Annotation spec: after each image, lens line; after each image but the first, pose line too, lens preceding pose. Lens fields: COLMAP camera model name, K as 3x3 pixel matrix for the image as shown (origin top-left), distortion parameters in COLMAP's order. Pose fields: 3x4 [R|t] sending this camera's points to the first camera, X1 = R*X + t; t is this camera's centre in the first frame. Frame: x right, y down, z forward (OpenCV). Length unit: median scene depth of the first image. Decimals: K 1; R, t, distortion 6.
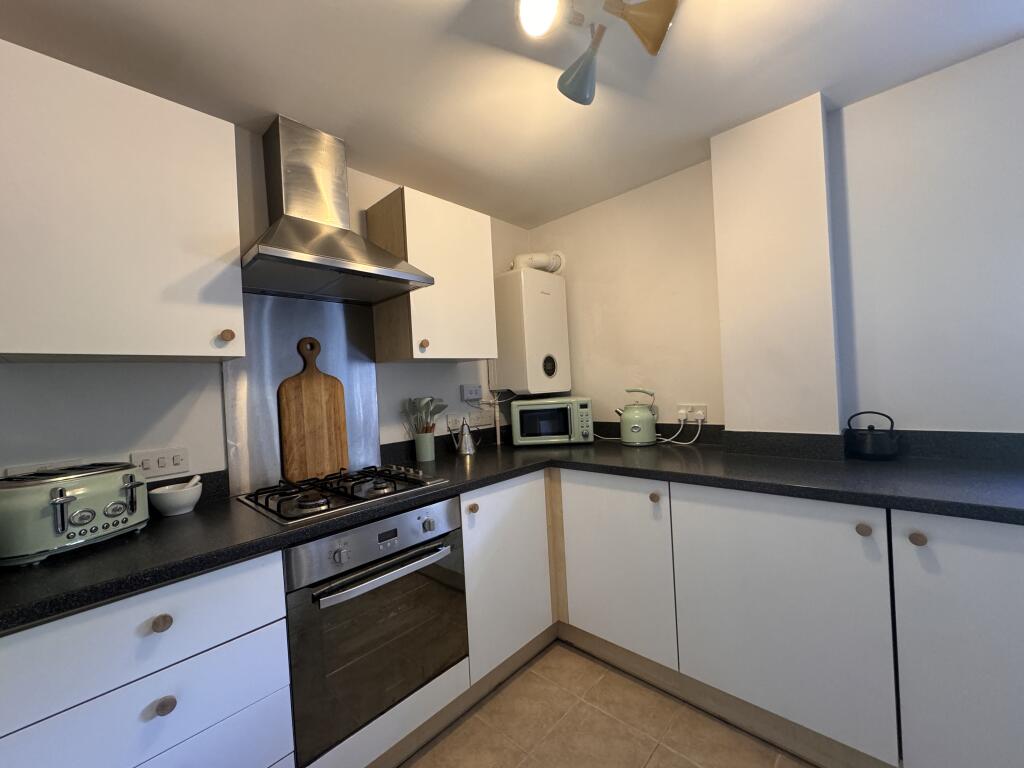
lens RADIAL K [[406.9, 0, 512.0], [0, 406.9, 384.0], [0, 0, 1]] dist [0.000399, -0.000832]
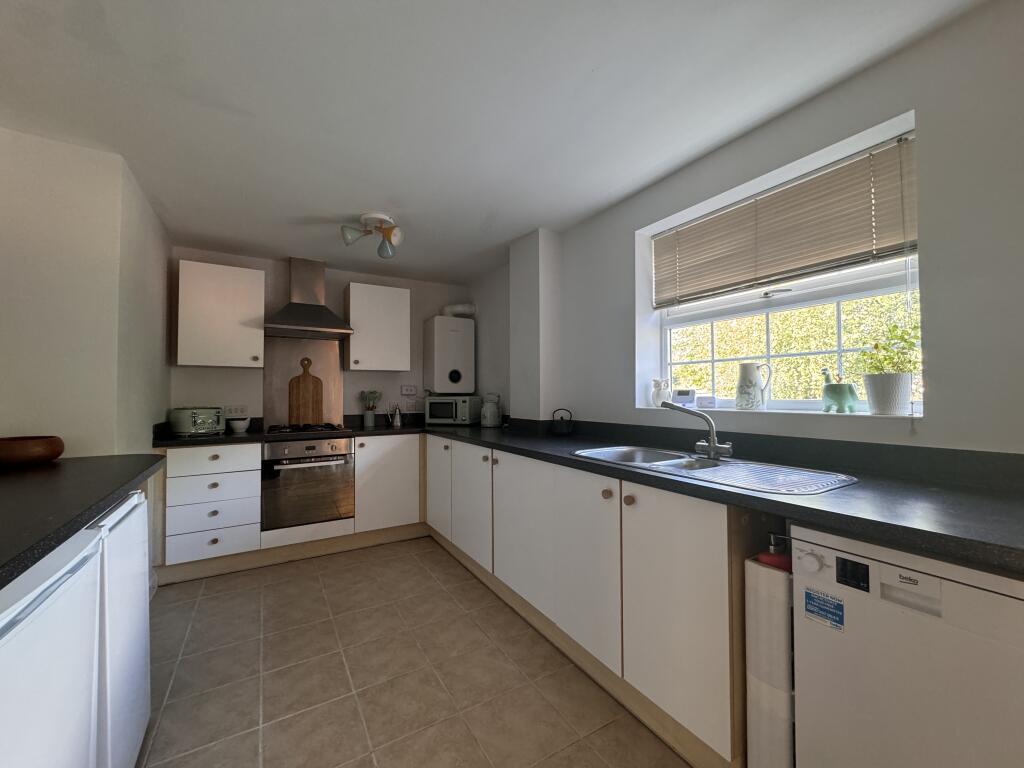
lens RADIAL K [[406.9, 0, 512.0], [0, 406.9, 384.0], [0, 0, 1]] dist [0.000399, -0.000832]
pose [[0.958460, 0.042104, -0.282103, 0.986691], [-0.048196, 0.998730, -0.014689, -0.002042], [0.281127, 0.027675, 0.959272, -0.611224]]
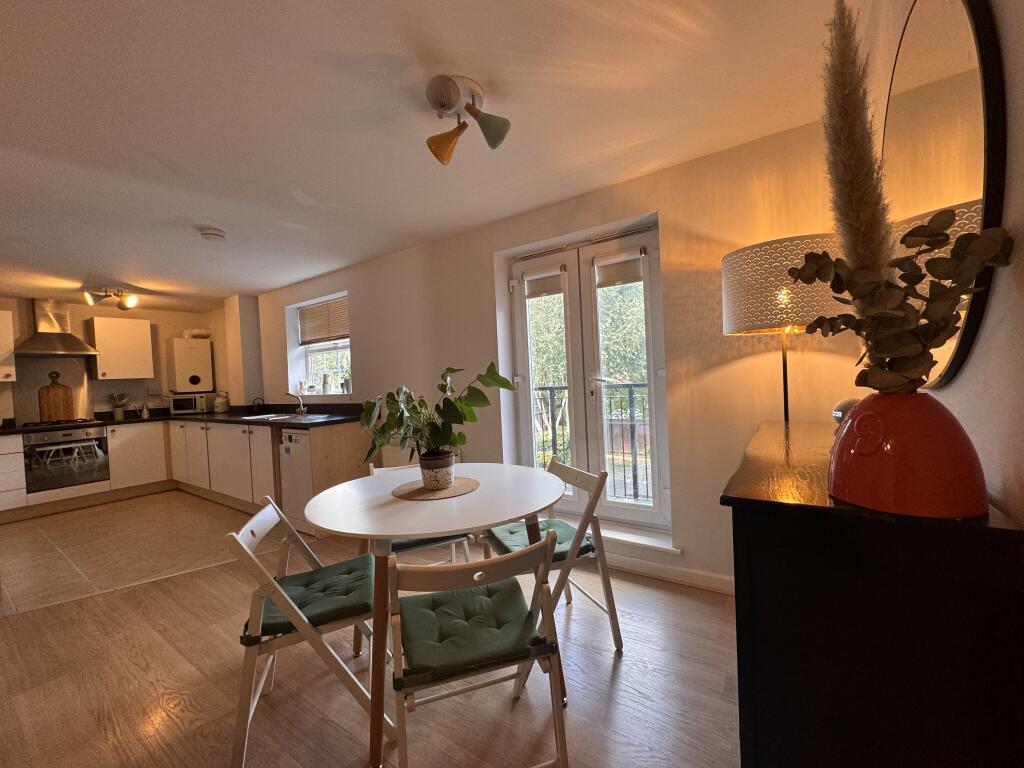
lens RADIAL K [[406.9, 0, 512.0], [0, 406.9, 384.0], [0, 0, 1]] dist [0.000399, -0.000832]
pose [[0.990365, 0.003381, 0.138437, 2.005461], [-0.004305, 0.999970, 0.006378, -0.057866], [-0.138412, -0.006912, 0.990351, -1.971161]]
